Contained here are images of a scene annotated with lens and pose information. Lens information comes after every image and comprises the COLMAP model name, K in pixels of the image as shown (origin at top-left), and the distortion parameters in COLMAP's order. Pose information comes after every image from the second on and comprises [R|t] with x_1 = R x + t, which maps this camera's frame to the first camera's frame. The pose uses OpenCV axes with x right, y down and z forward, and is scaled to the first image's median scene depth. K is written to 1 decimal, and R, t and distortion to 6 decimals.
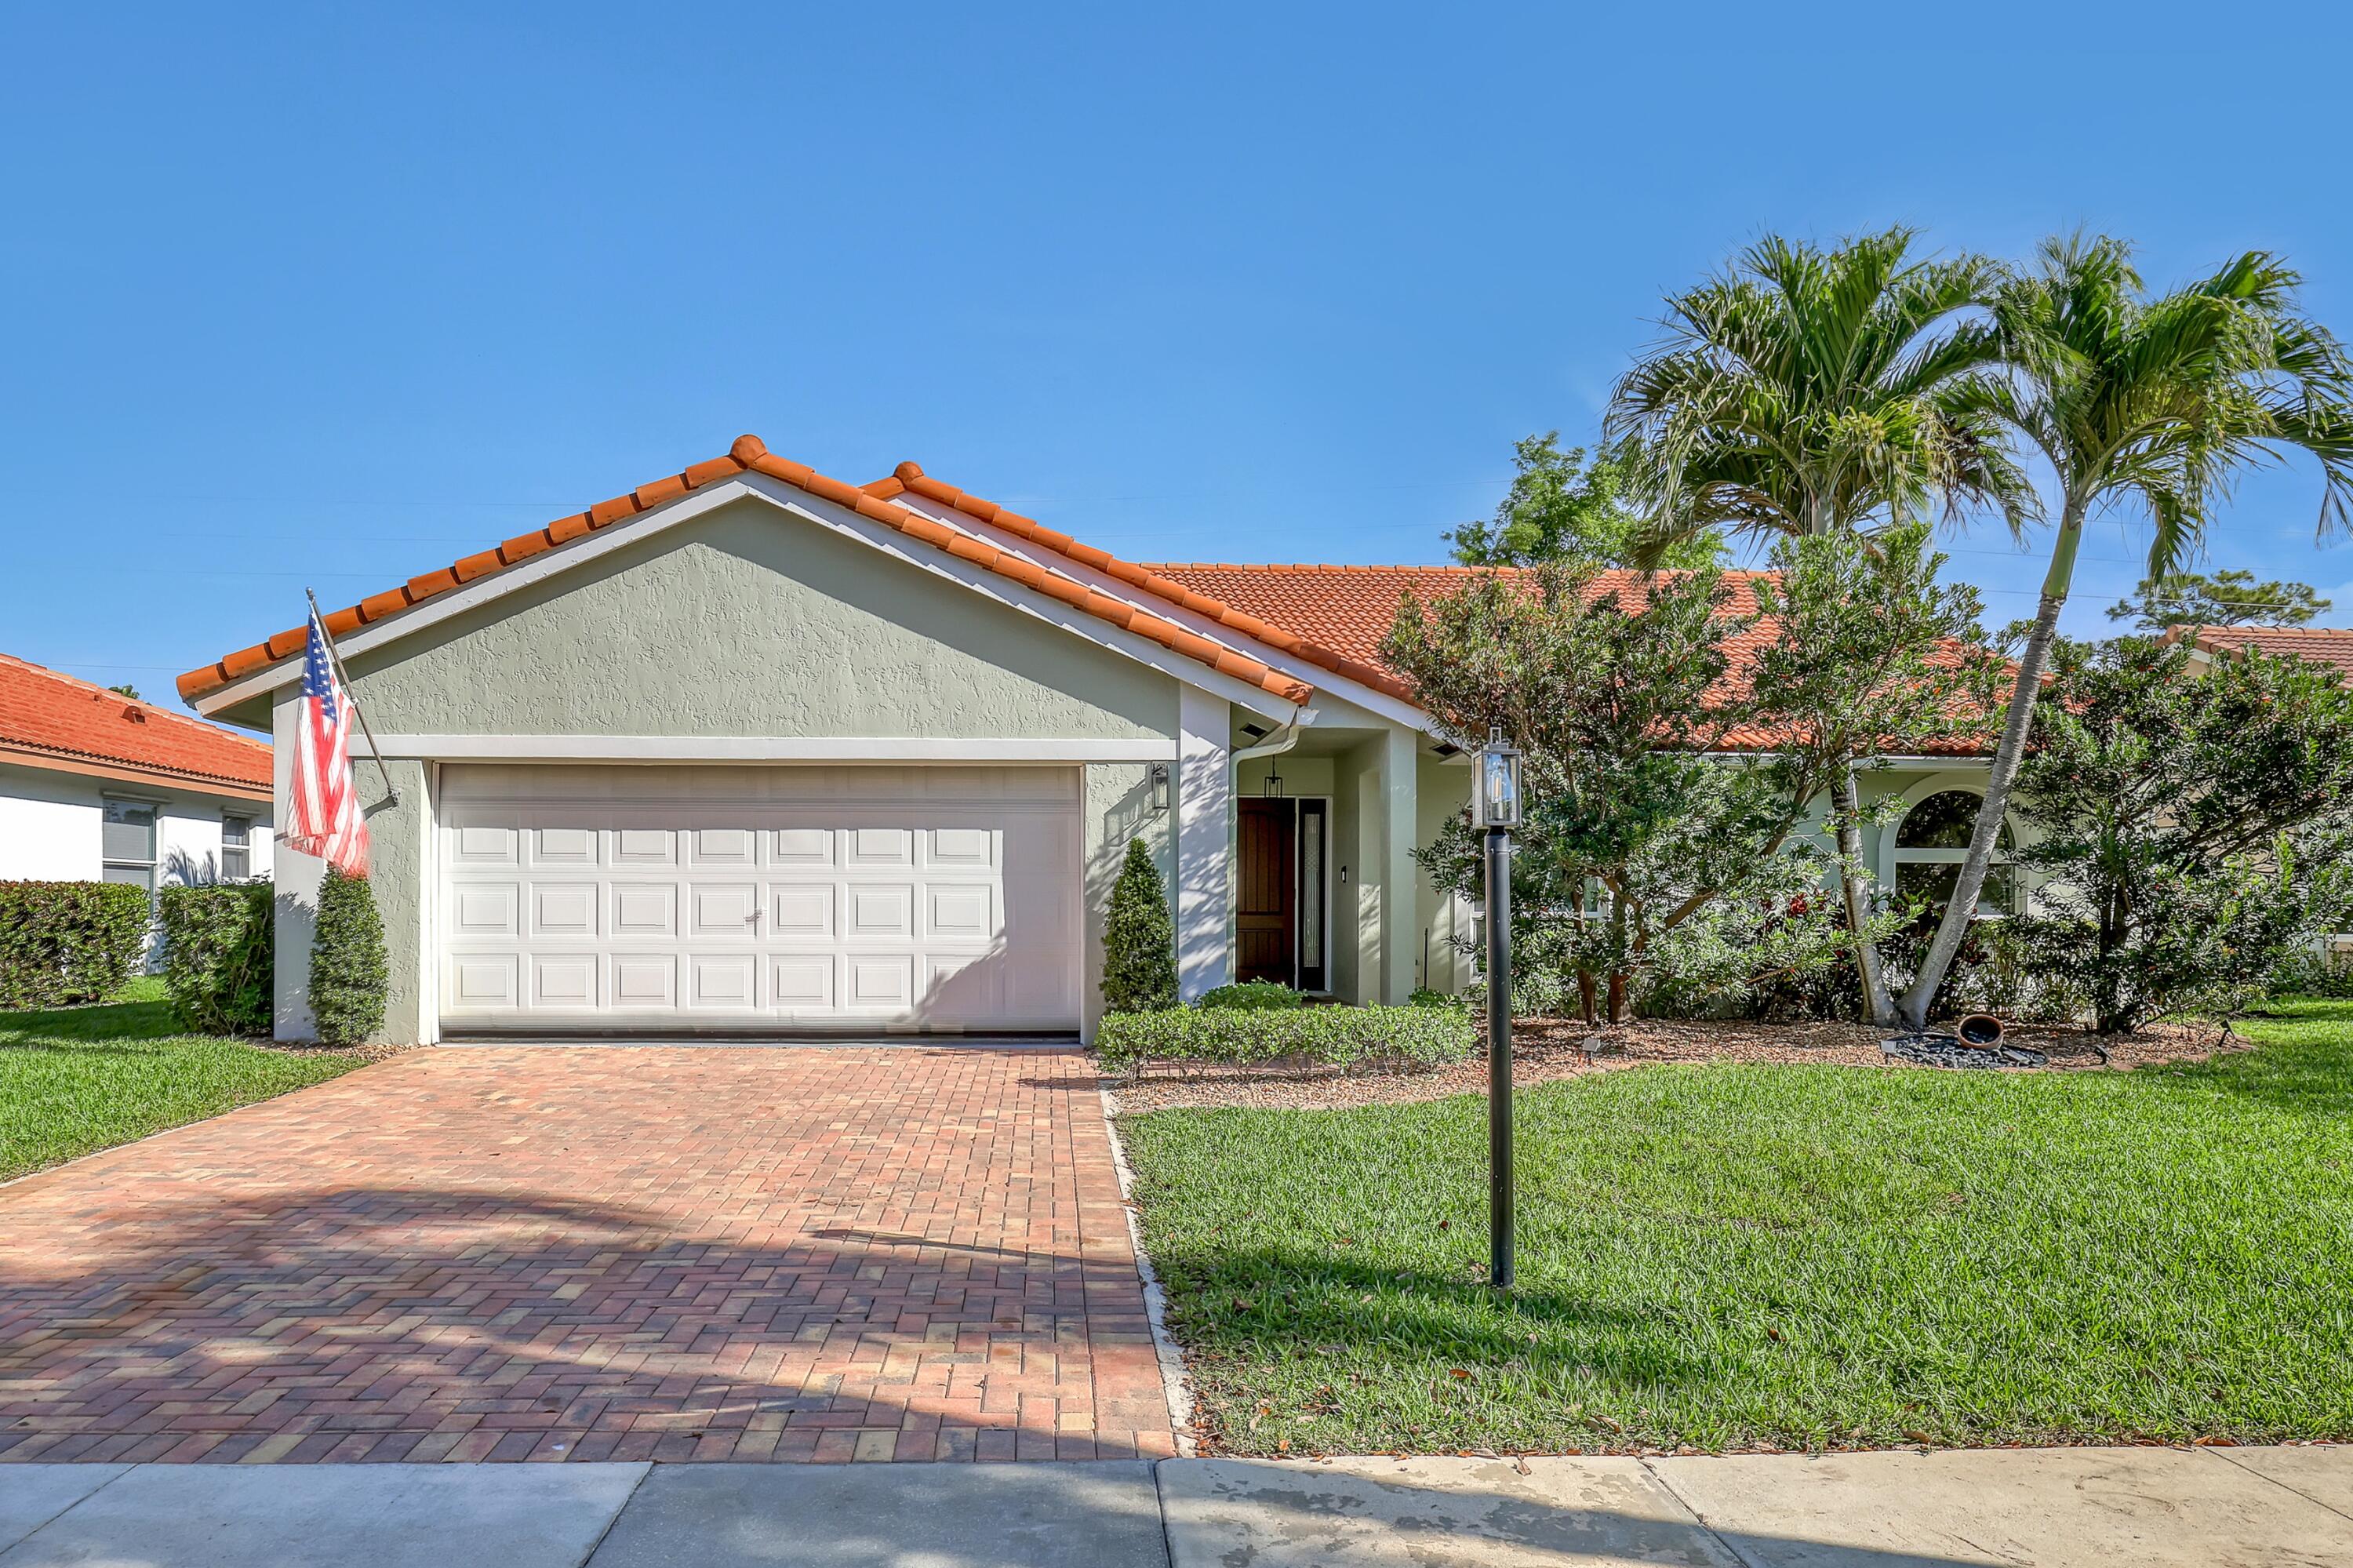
lens RADIAL K [[1528.5, 0, 1077.4], [0, 1528.5, 904.3], [0, 0, 1]] dist [-0.008778, -0.000991]
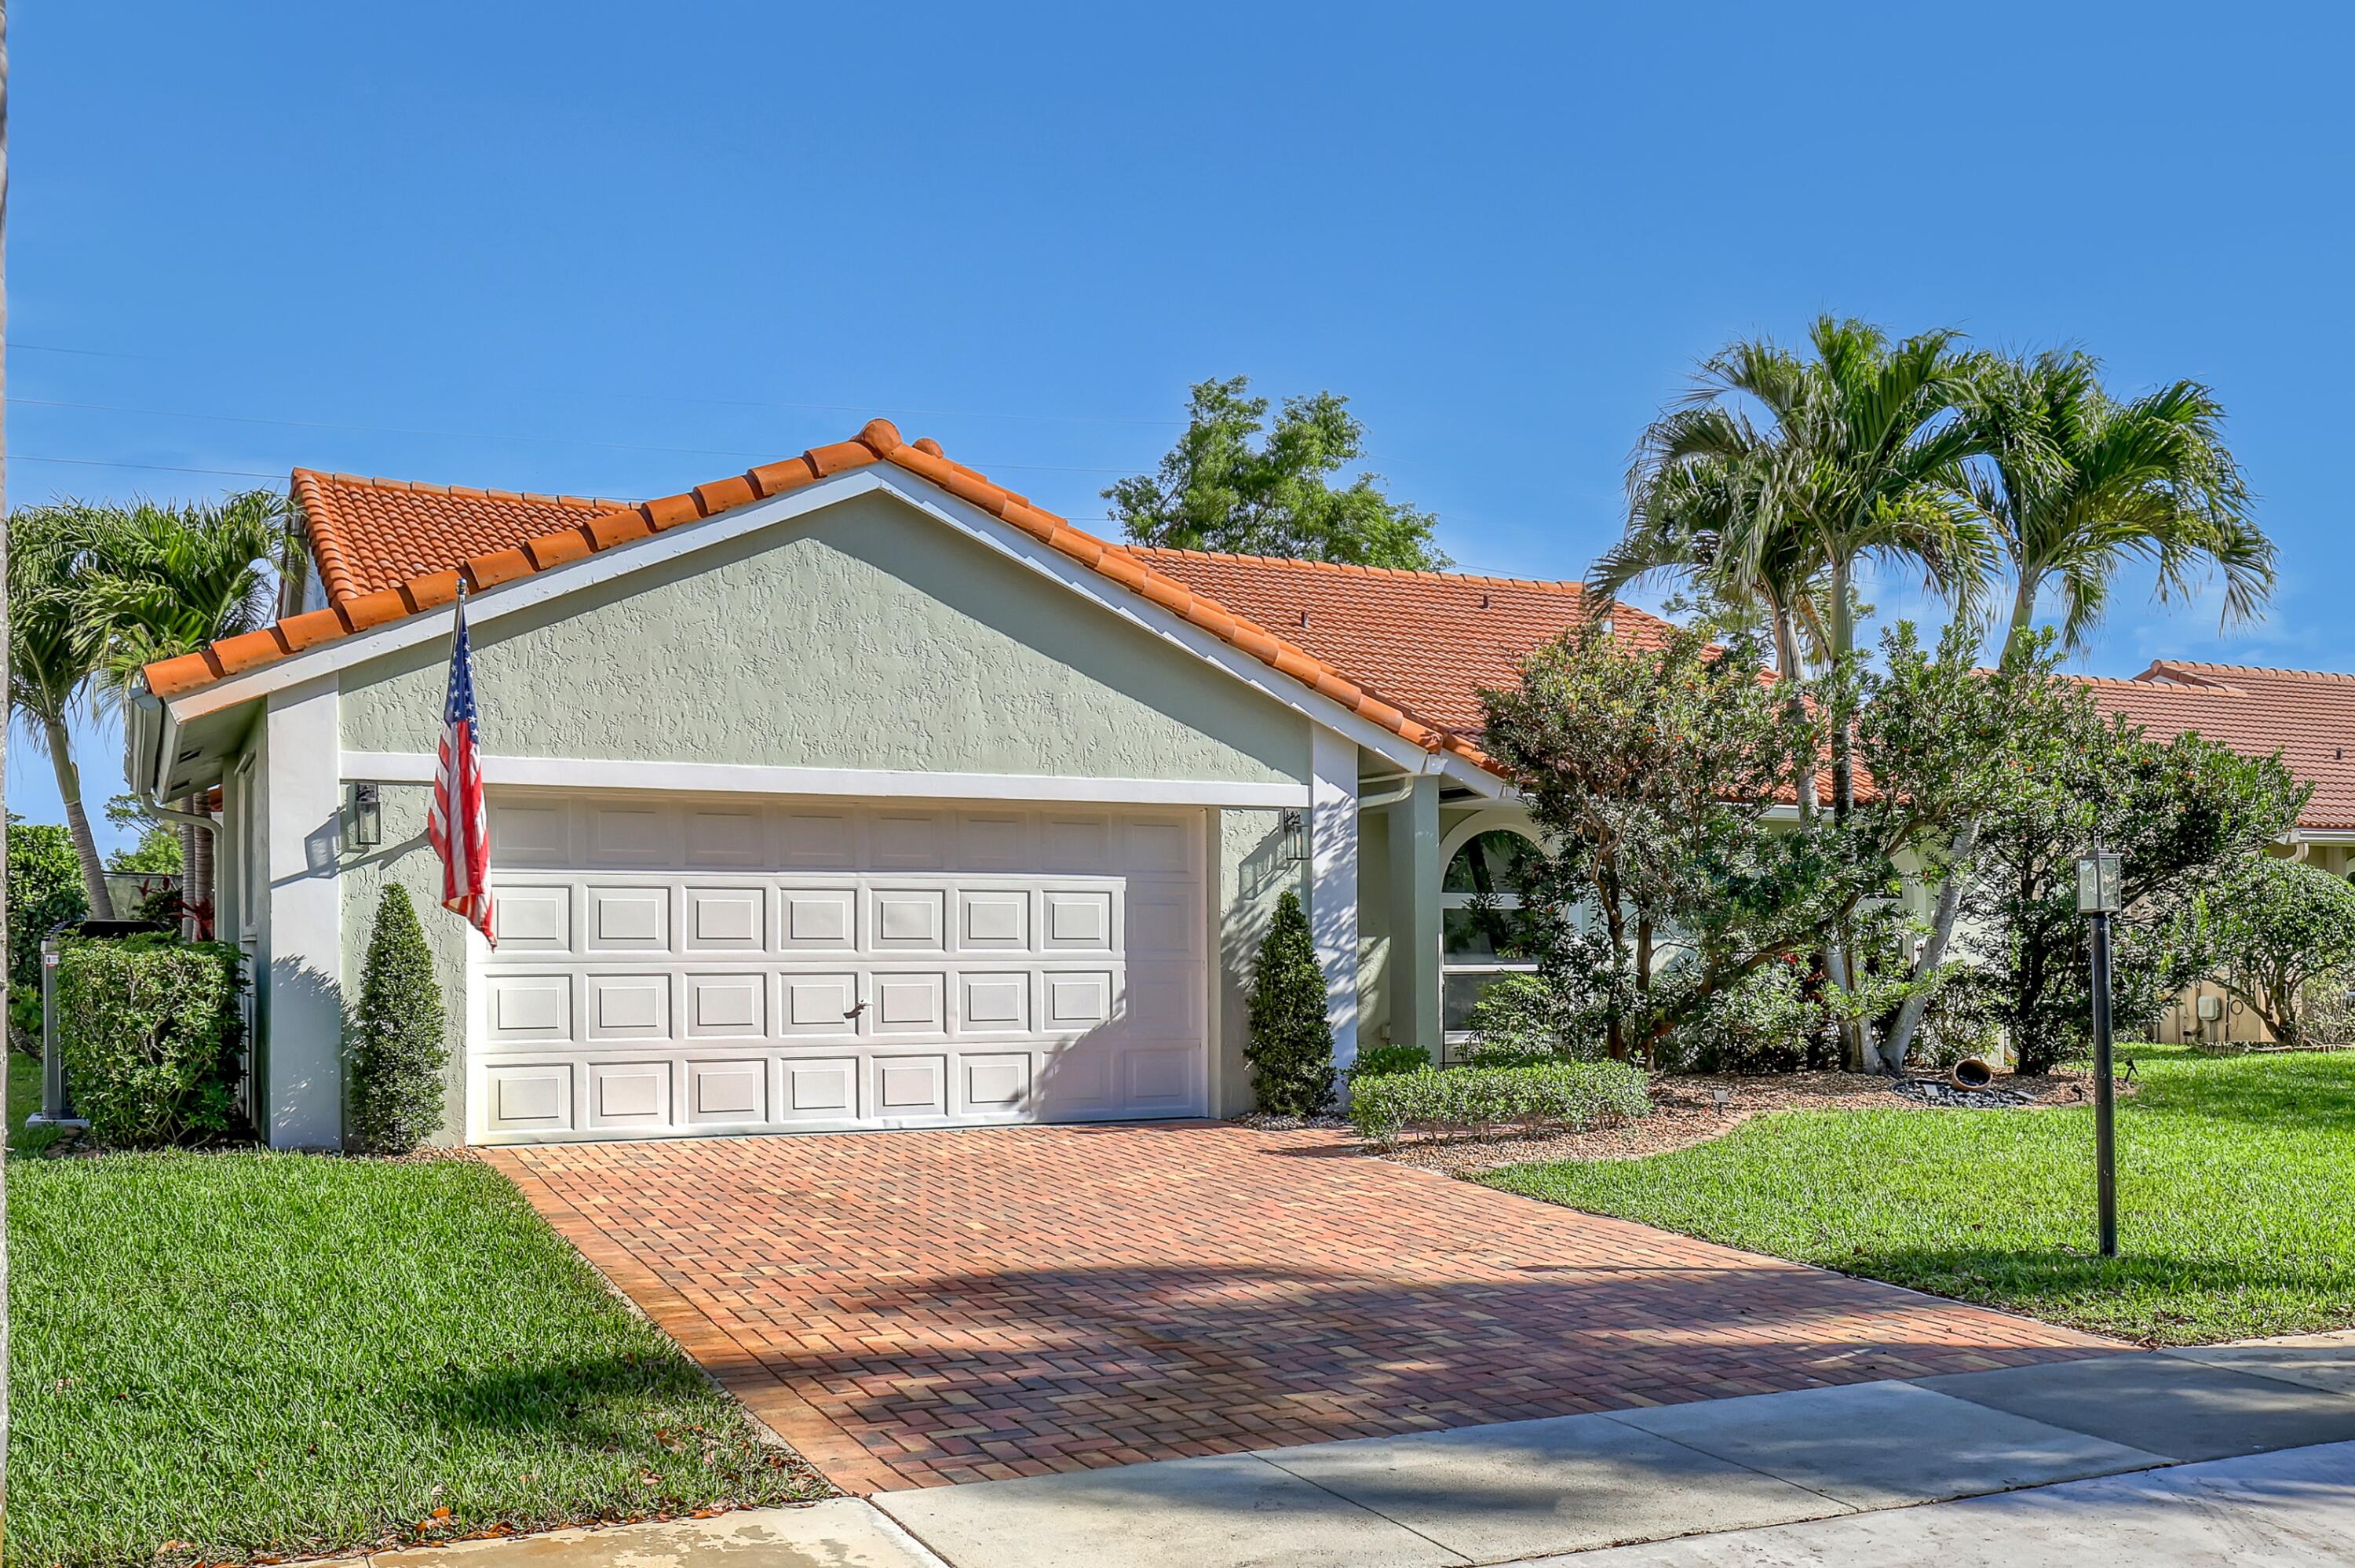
lens RADIAL K [[2175.5, 0, 1175.0], [0, 2175.5, 932.7], [0, 0, 1]] dist [0.017131, 0.011631]
pose [[0.916158, -0.001802, 0.400814, -0.542415], [0.003726, 0.999985, -0.004021, -0.012962], [-0.400801, 0.005177, 0.916151, -0.181024]]
